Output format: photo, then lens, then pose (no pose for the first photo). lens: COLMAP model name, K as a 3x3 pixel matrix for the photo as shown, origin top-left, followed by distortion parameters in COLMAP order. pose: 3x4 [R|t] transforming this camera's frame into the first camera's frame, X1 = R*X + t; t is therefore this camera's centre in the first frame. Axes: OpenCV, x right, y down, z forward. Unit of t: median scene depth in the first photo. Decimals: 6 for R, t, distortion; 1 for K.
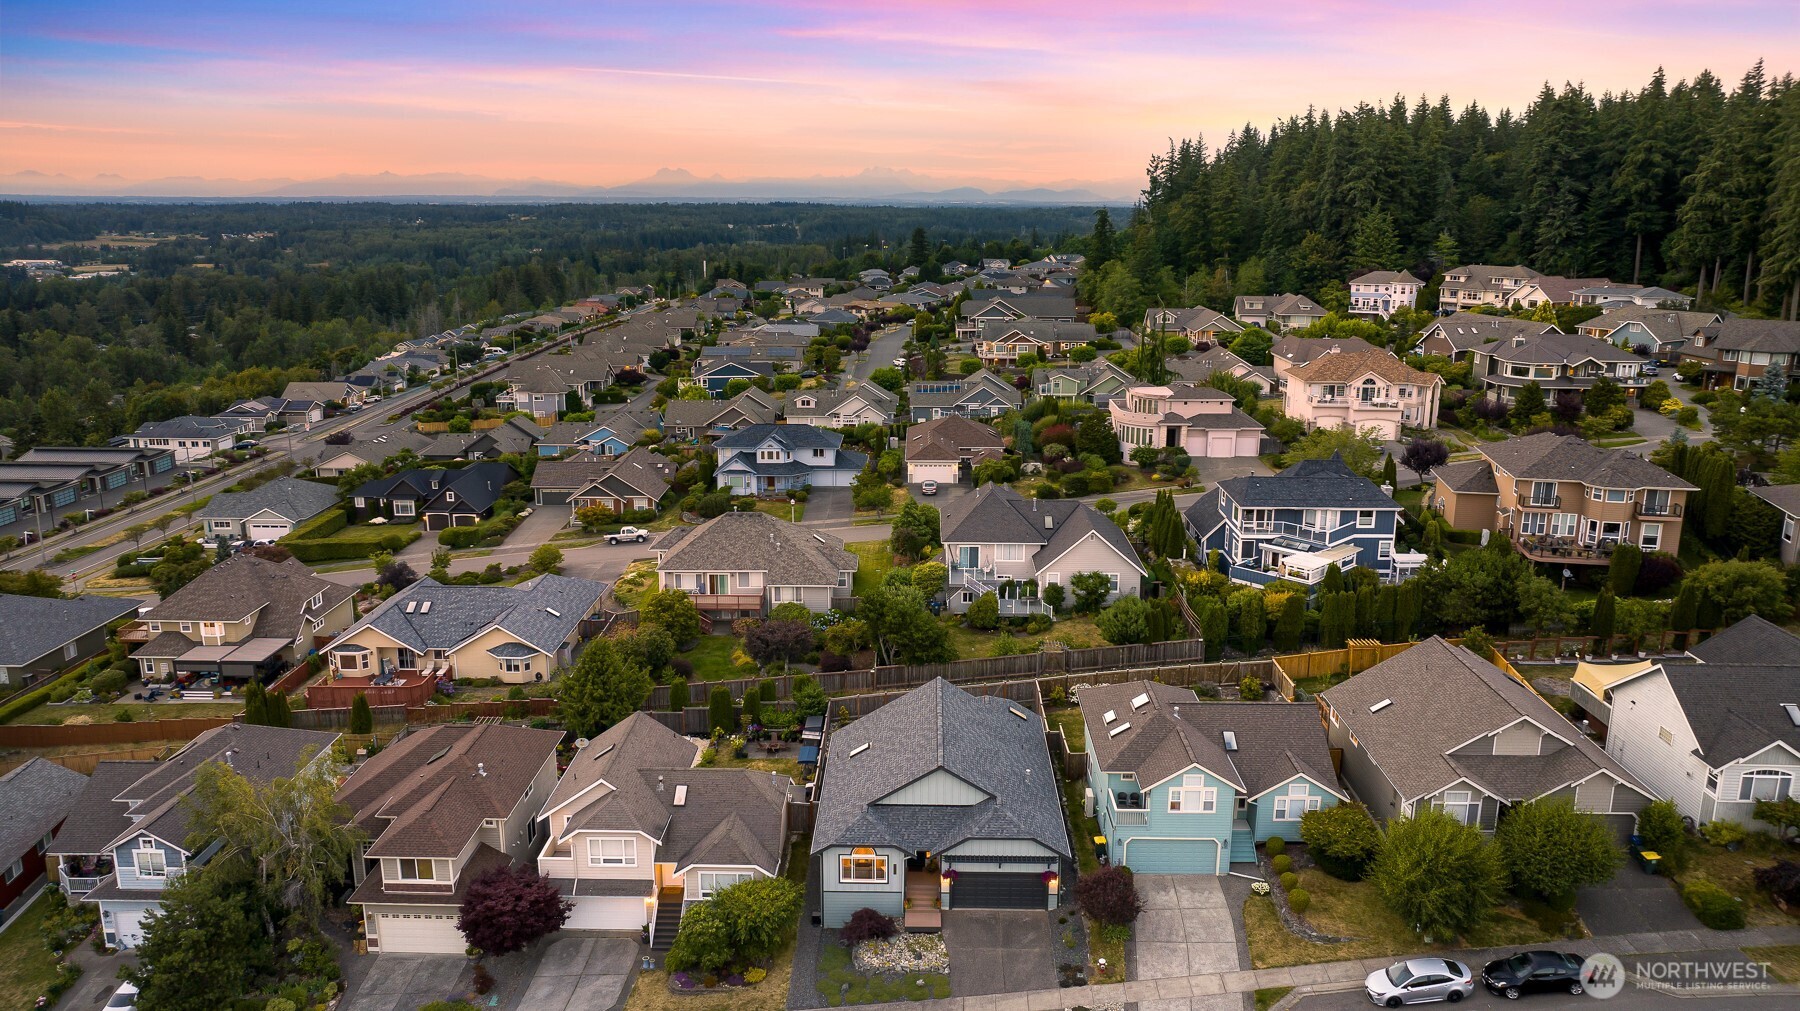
lens RADIAL K [[1255.3, 0, 900.0], [0, 1255.3, 505.5], [0, 0, 1]] dist [-0.017747, 0.000083]
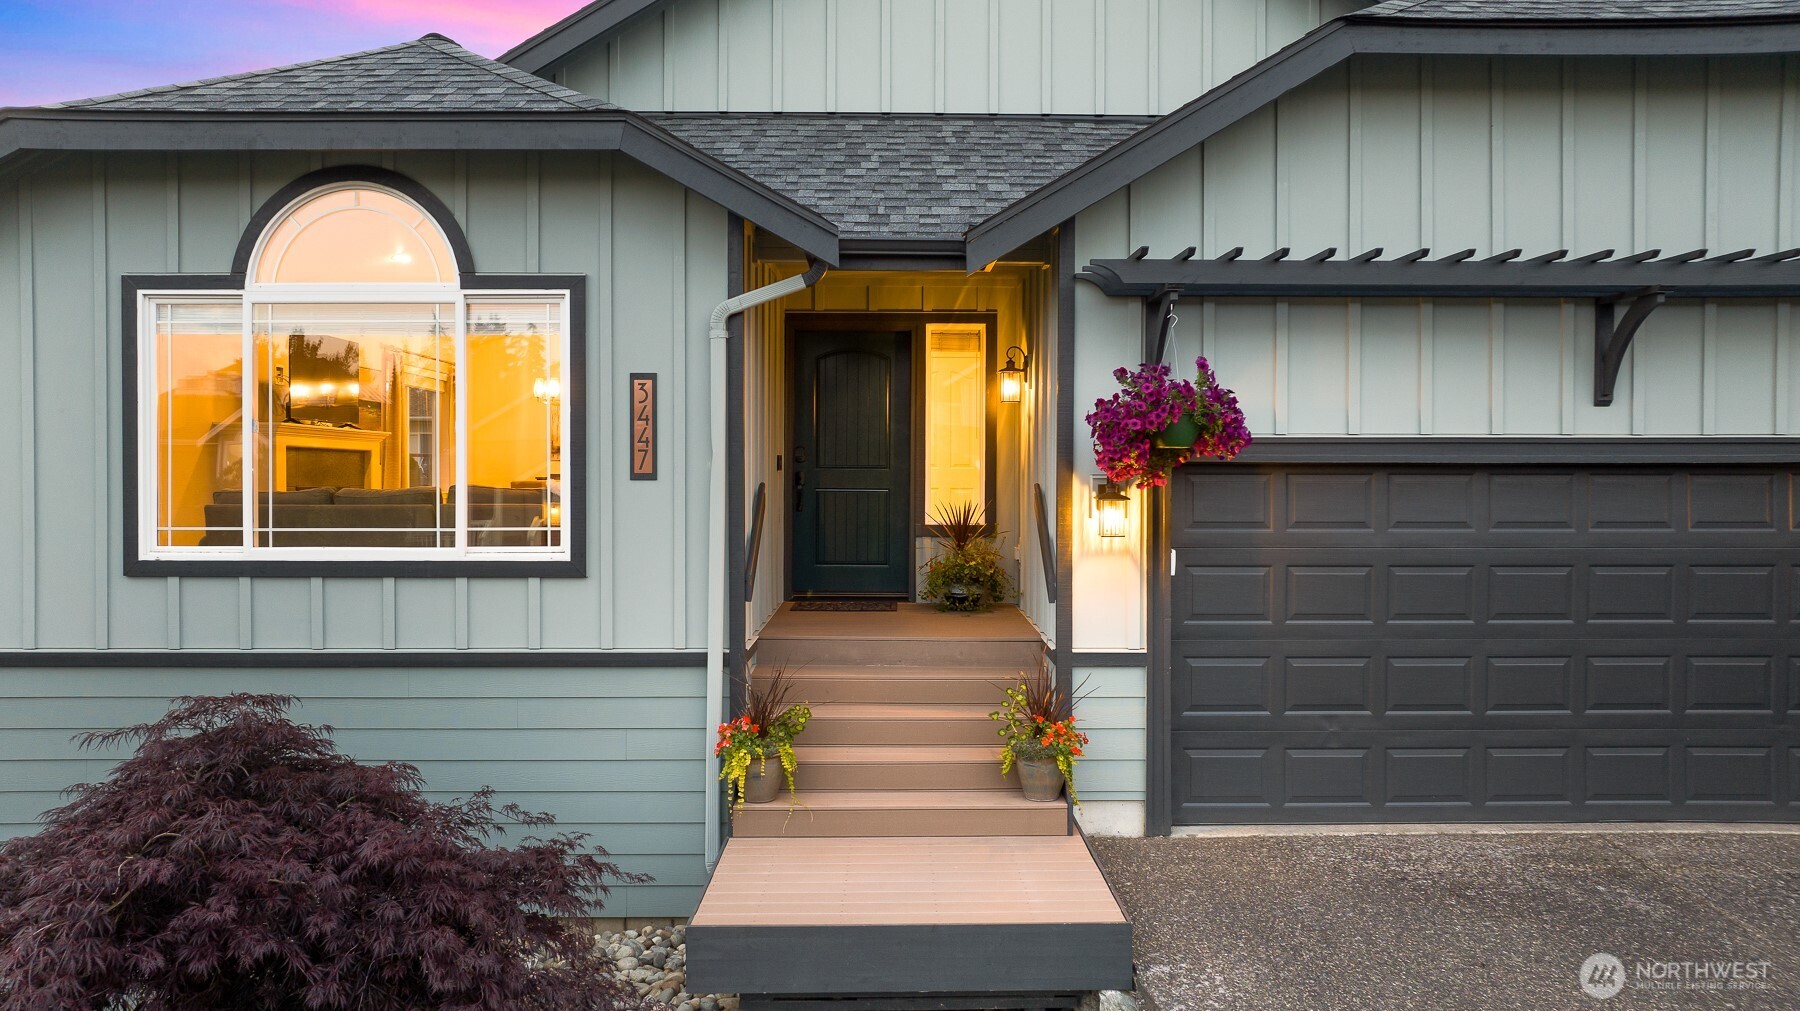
lens RADIAL K [[1268.8, 0, 893.3], [0, 1268.8, 498.0], [0, 0, 1]] dist [-0.028545, -0.000601]
pose [[0.999626, -0.000271, 0.027348, 0.014828], [0.006617, 0.972637, -0.232237, 0.323629], [-0.026536, 0.232331, 0.972275, 0.899765]]
